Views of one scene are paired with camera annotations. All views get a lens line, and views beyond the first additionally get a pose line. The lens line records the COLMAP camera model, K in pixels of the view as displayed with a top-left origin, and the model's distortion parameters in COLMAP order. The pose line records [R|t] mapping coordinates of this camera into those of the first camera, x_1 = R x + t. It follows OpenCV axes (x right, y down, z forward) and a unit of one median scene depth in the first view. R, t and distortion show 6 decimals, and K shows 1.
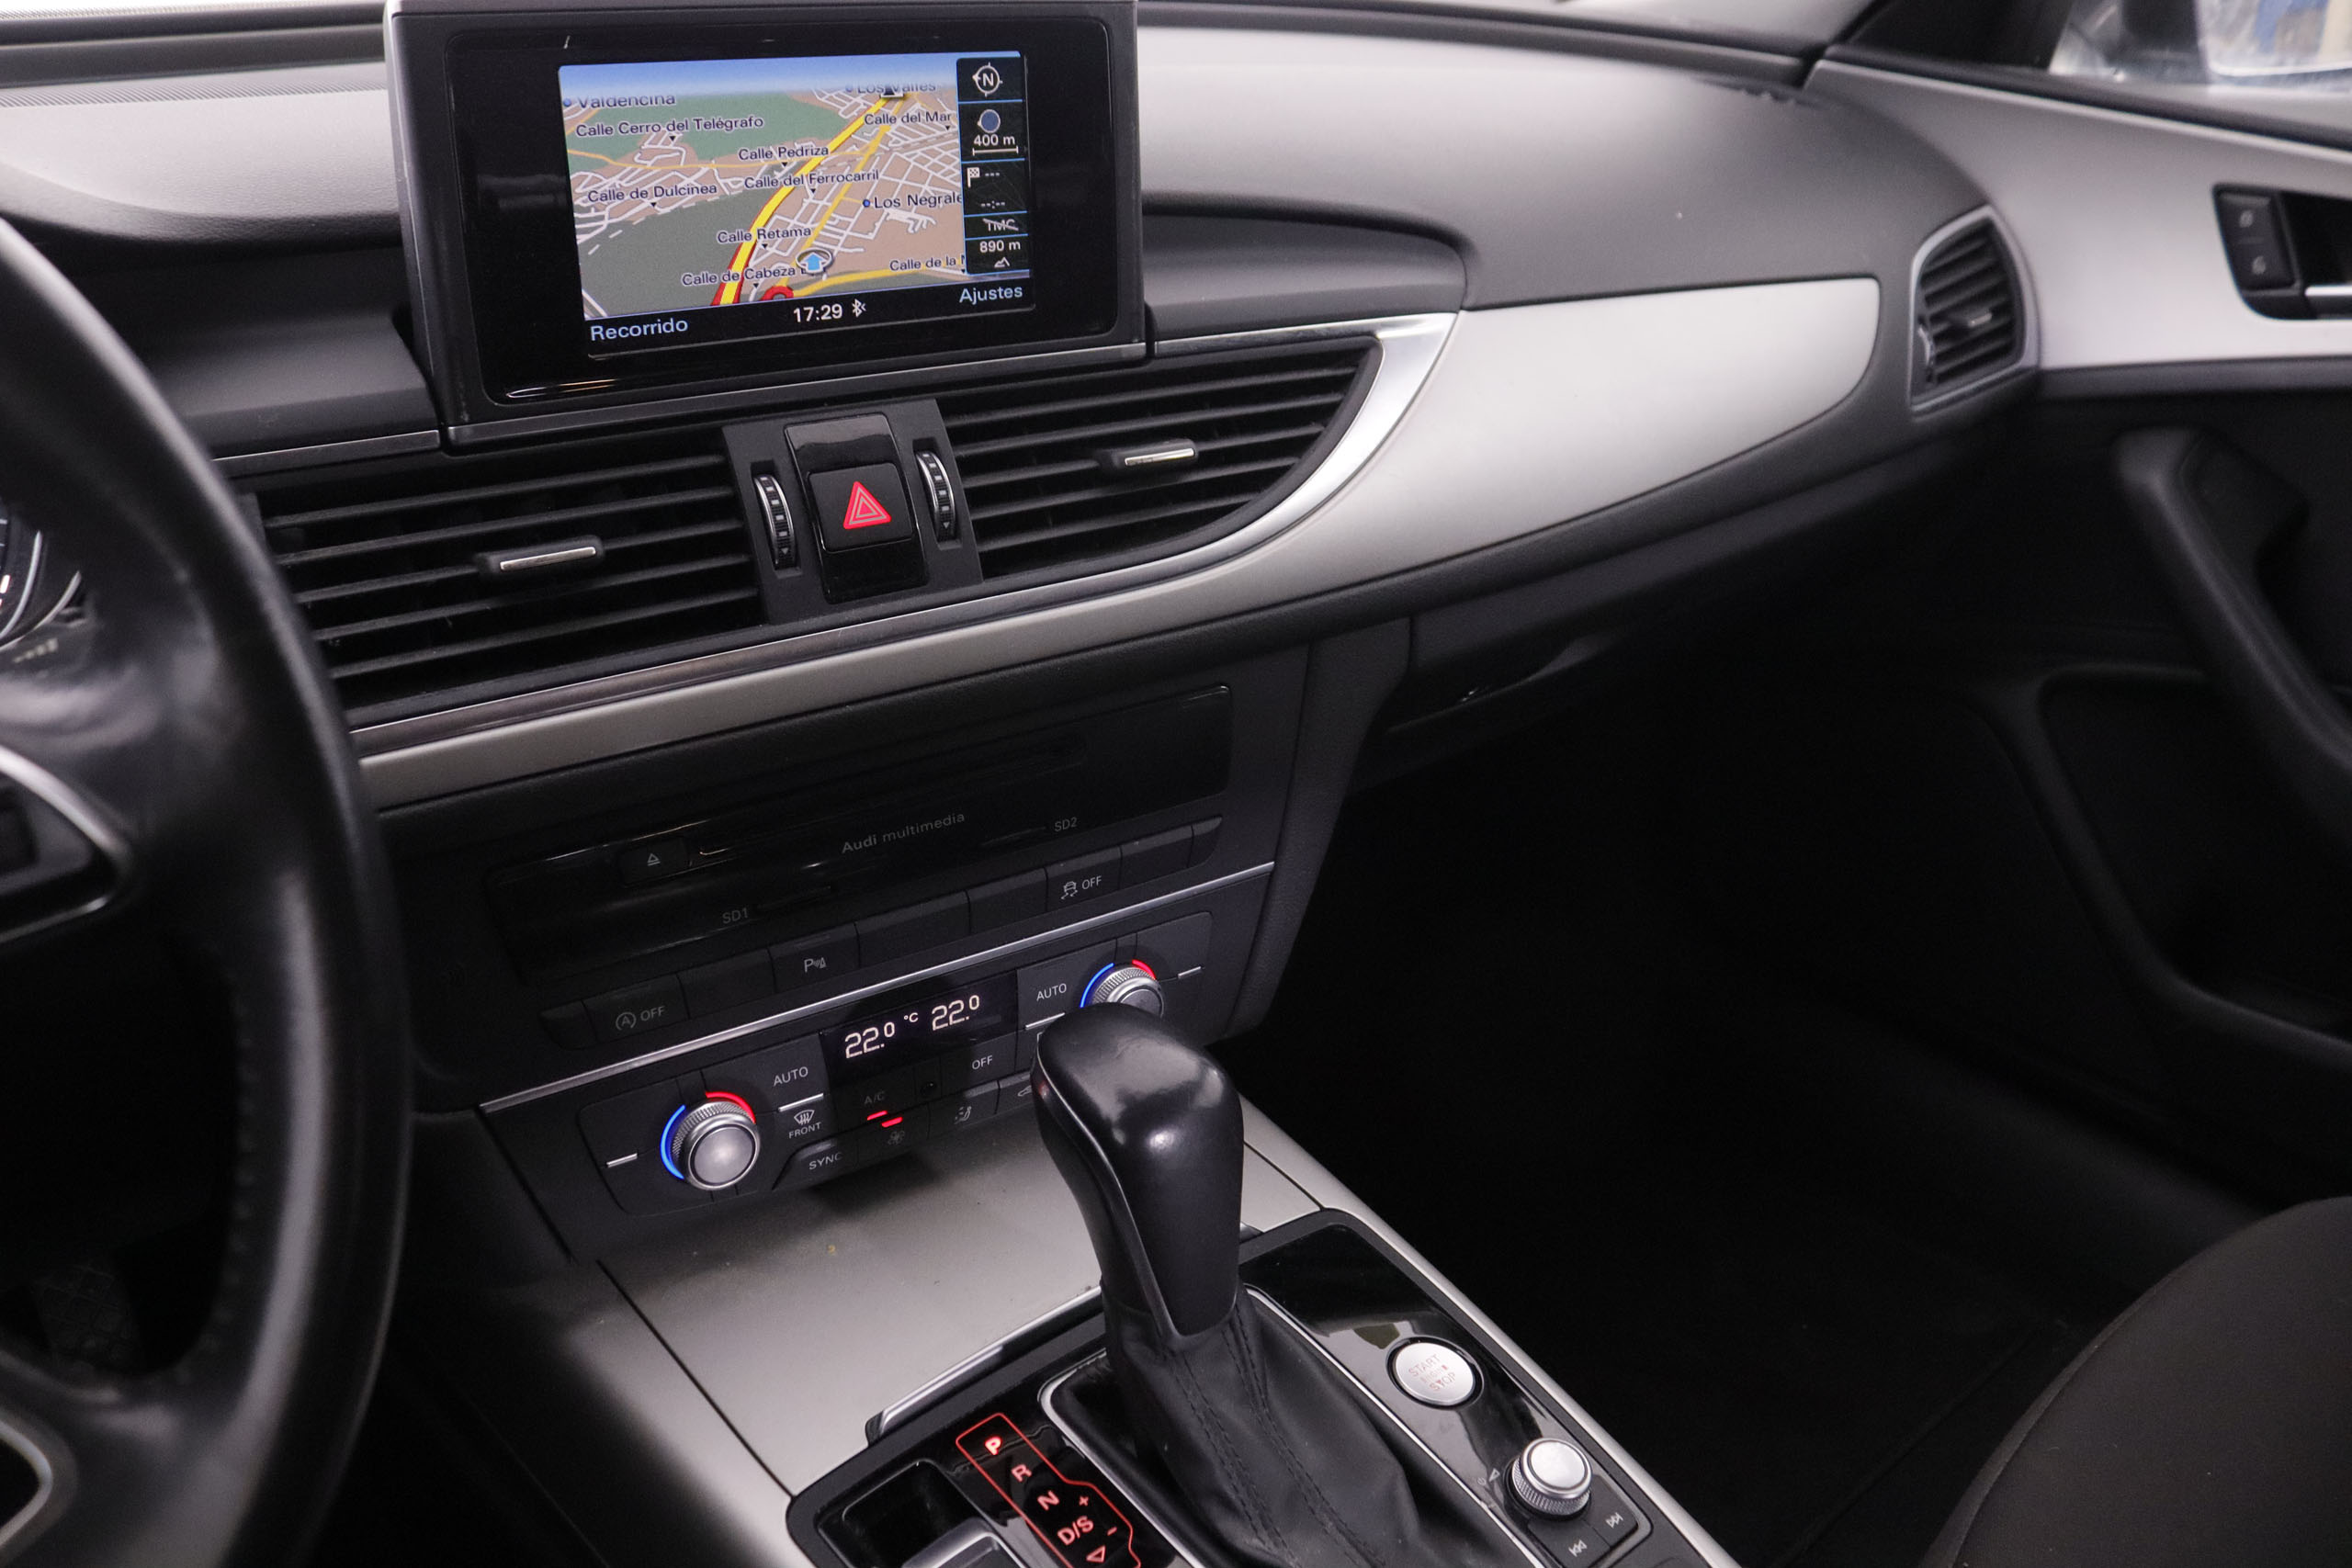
lens RADIAL K [[1981.8, 0, 1188.3], [0, 1981.8, 760.5], [0, 0, 1]] dist [-0.174724, 0.175211]
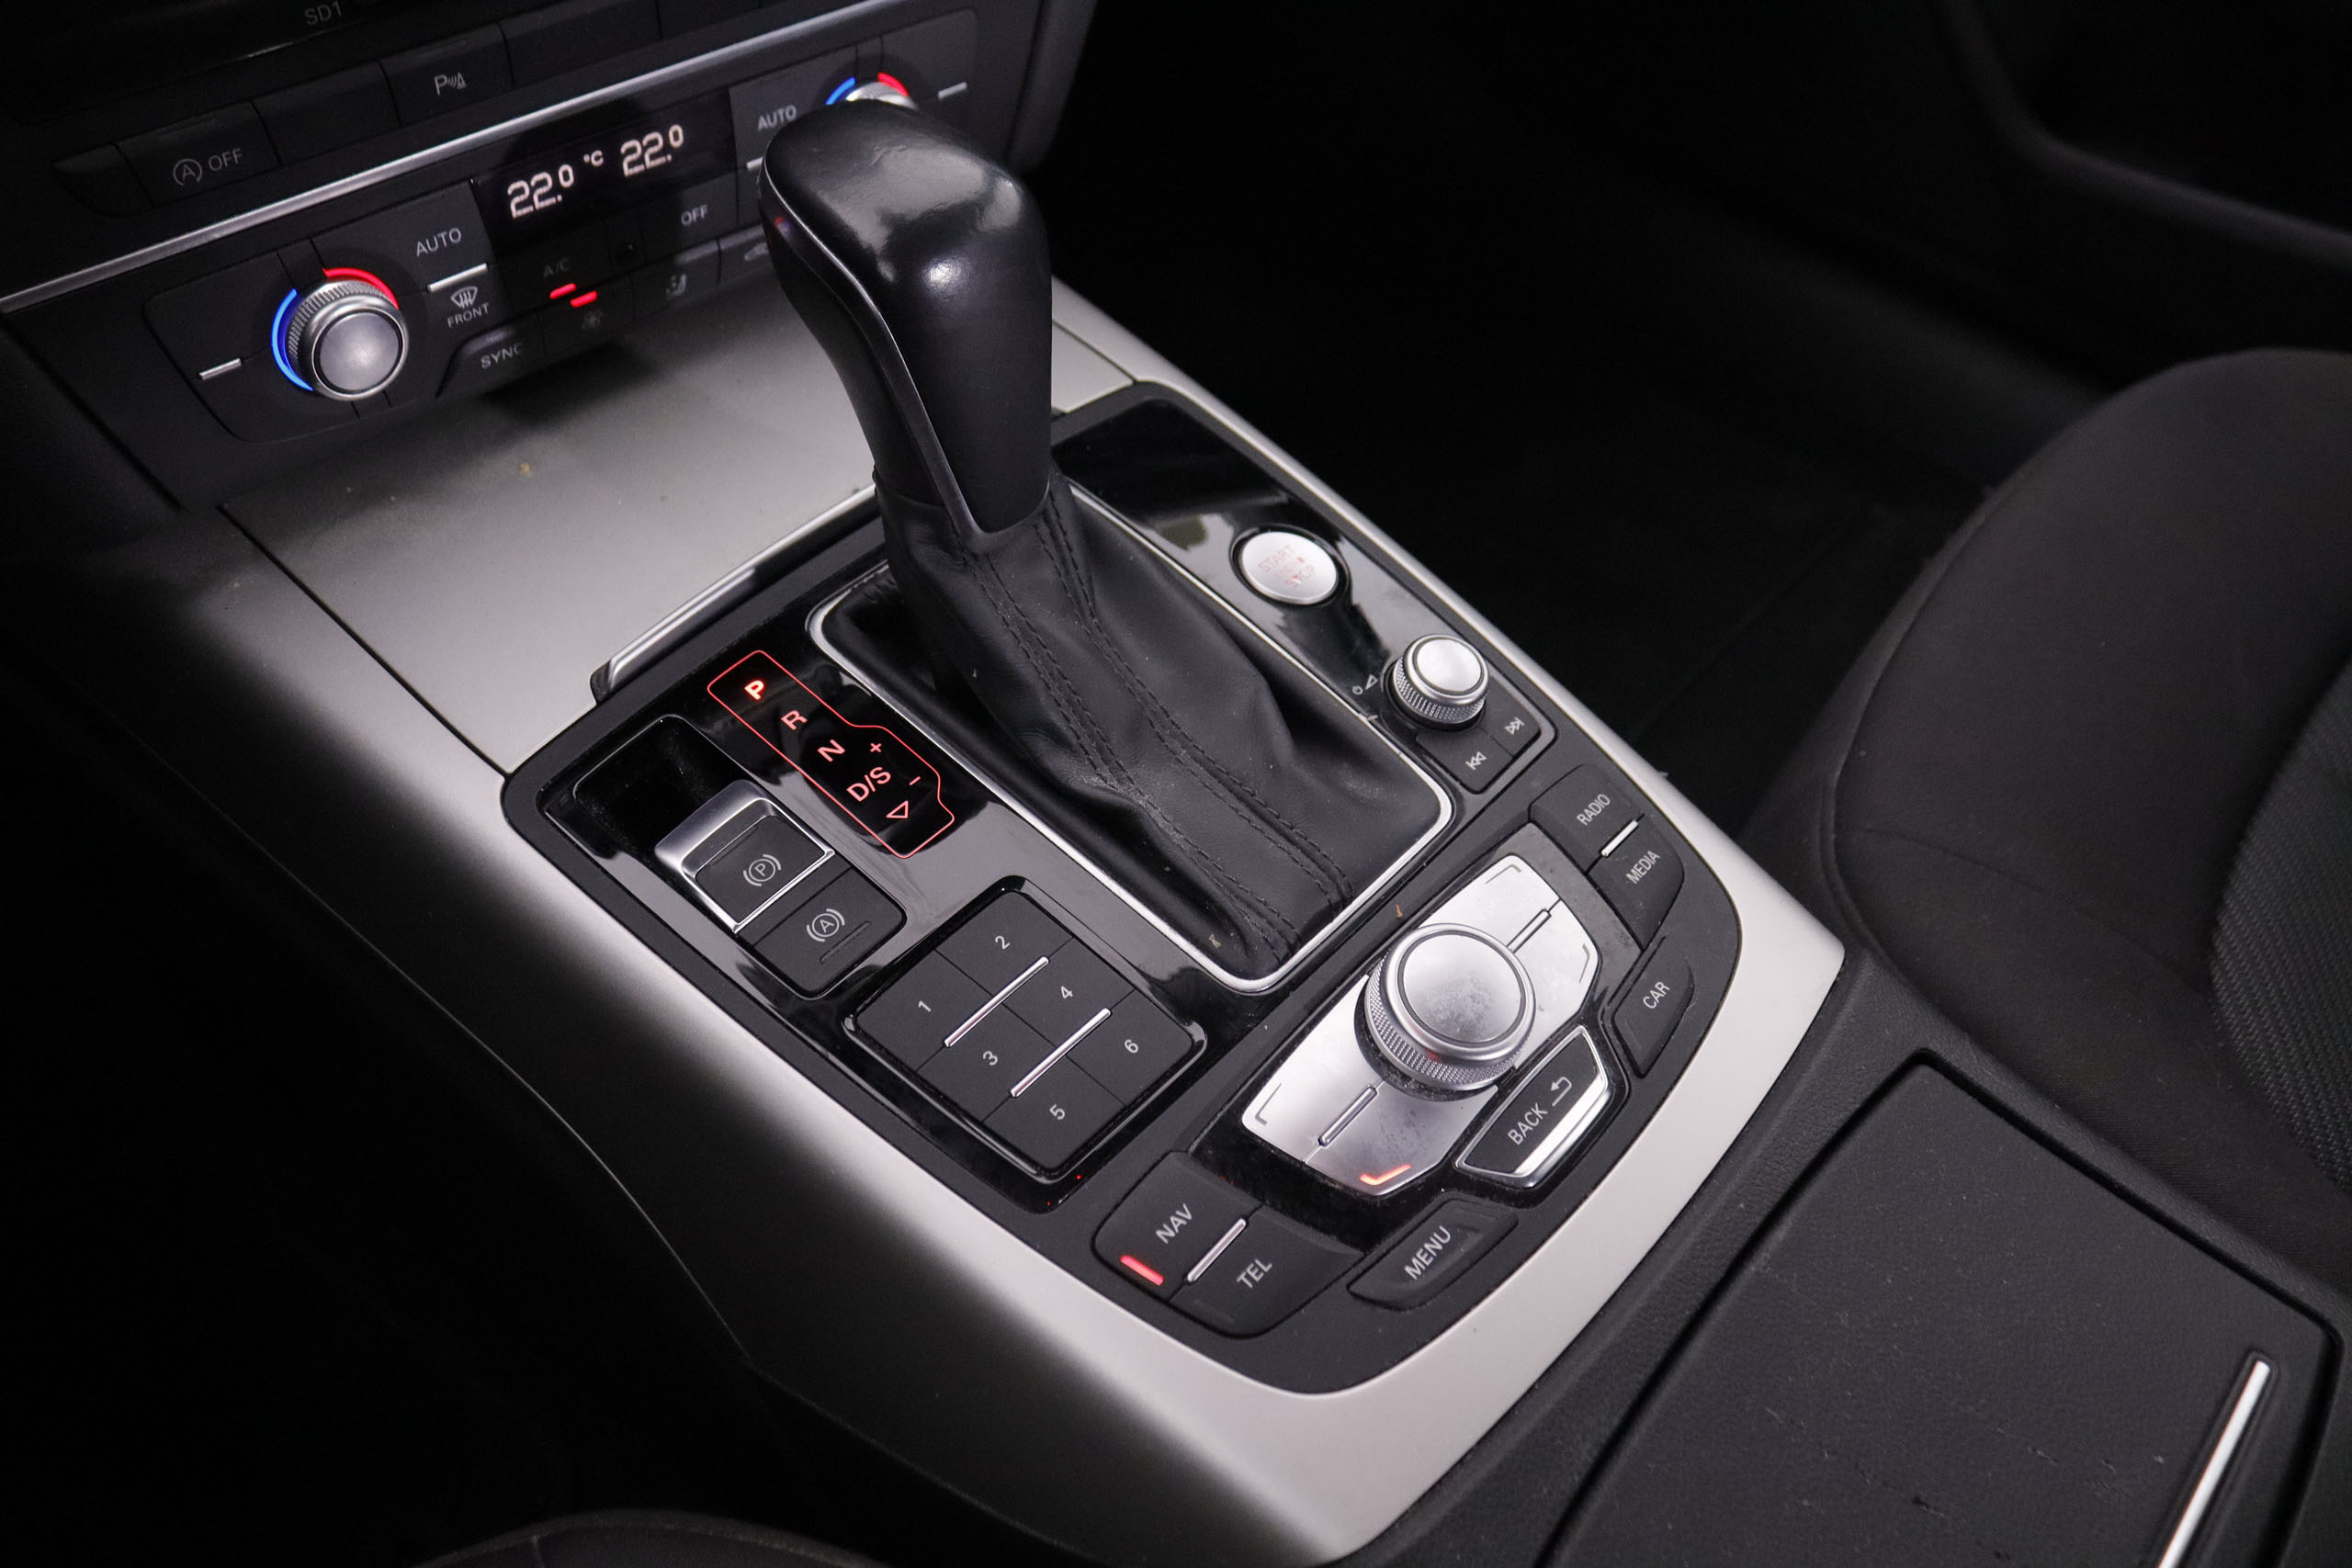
lens RADIAL K [[1981.8, 0, 1188.3], [0, 1981.8, 760.5], [0, 0, 1]] dist [-0.174724, 0.175211]
pose [[0.989788, -0.077671, 0.119531, -0.022731], [0.028464, 0.929322, 0.368171, 0.086060], [-0.139679, -0.361009, 0.922043, 0.217265]]
